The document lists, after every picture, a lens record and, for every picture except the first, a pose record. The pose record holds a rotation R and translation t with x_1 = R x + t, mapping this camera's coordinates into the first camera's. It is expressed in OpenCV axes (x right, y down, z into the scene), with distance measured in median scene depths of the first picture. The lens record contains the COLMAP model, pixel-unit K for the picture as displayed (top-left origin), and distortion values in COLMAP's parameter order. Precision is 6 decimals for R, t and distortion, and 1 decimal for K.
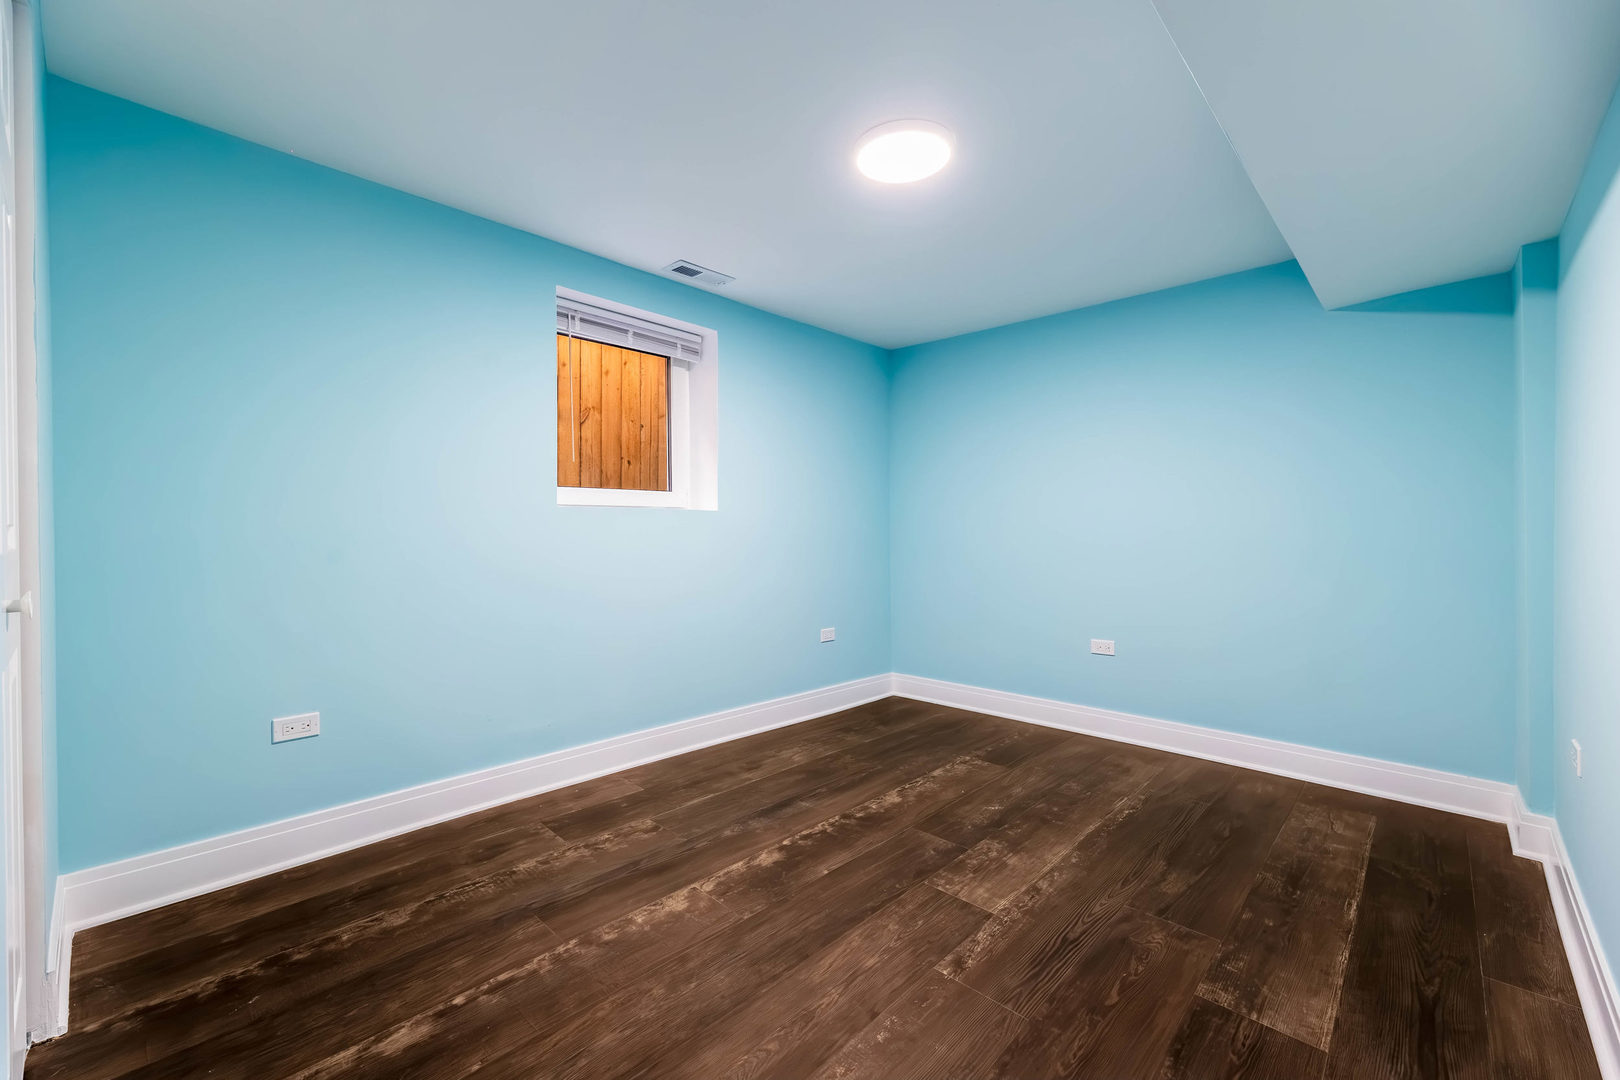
lens RADIAL K [[643.5, 0, 818.4], [0, 643.5, 533.1], [0, 0, 1]] dist [0.016030, -0.000033]
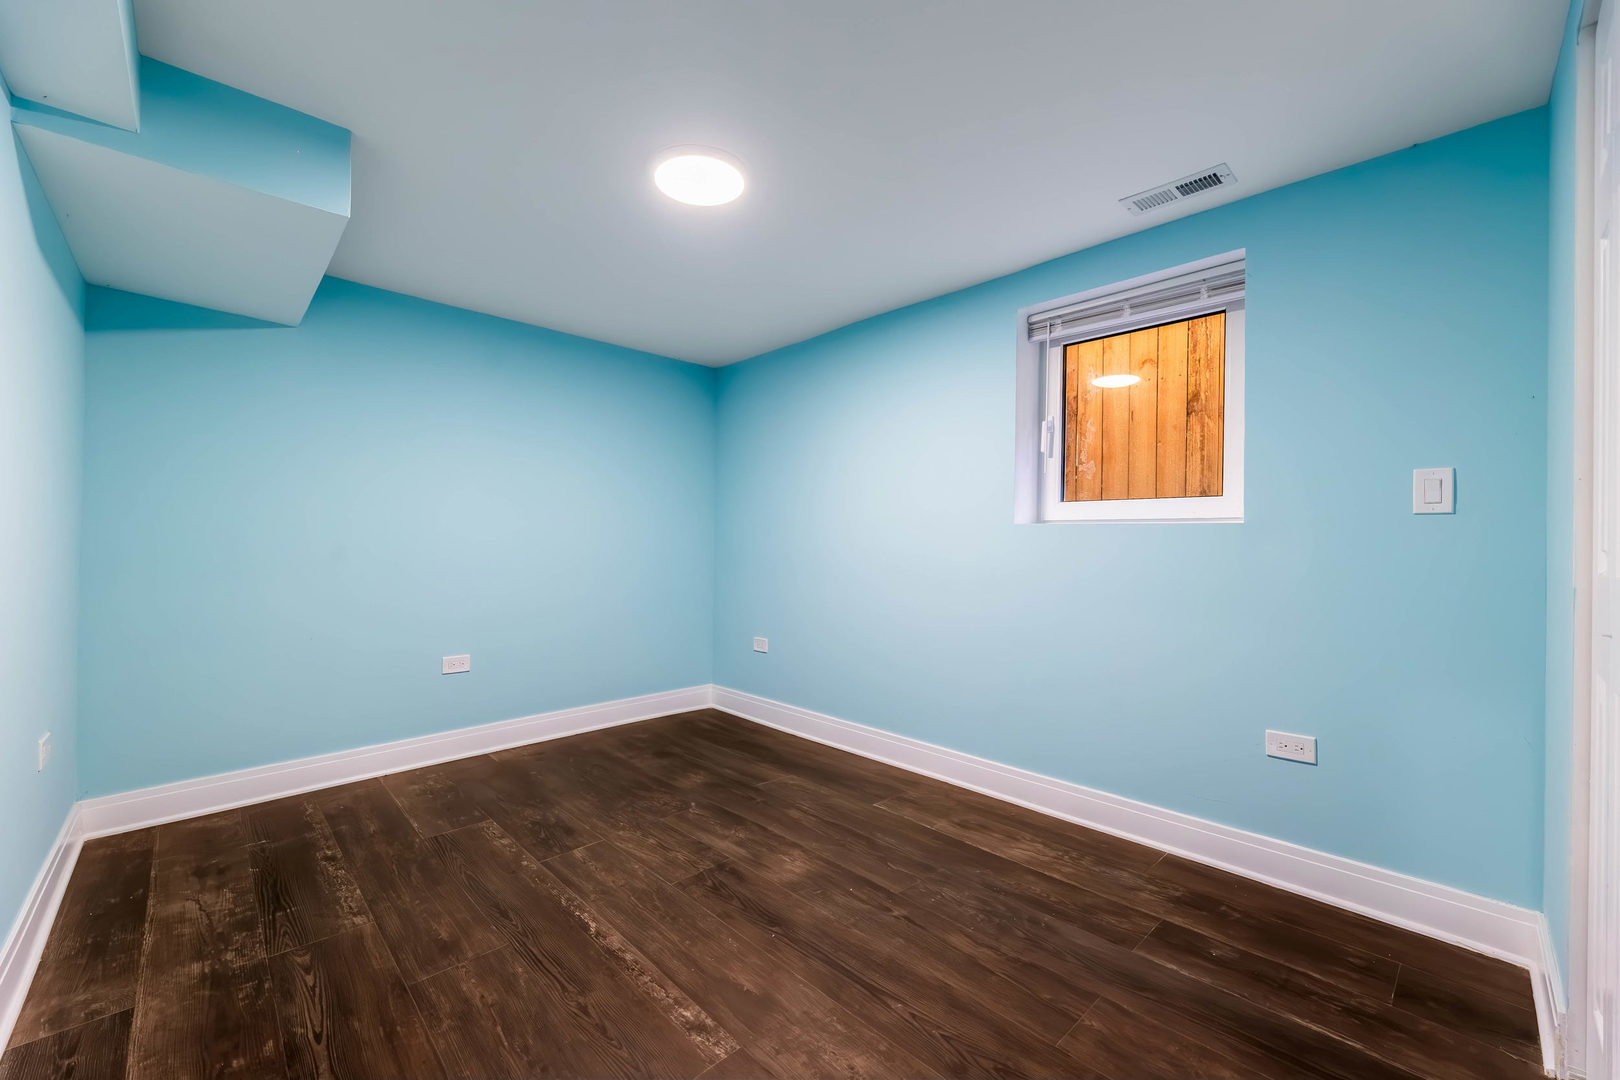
lens RADIAL K [[643.5, 0, 818.4], [0, 643.5, 533.1], [0, 0, 1]] dist [0.016030, -0.000033]
pose [[-0.031365, -0.017023, -0.999363, 0.649948], [-0.032994, 0.999328, -0.015987, 0.001902], [0.998963, 0.032472, -0.031905, 0.760842]]
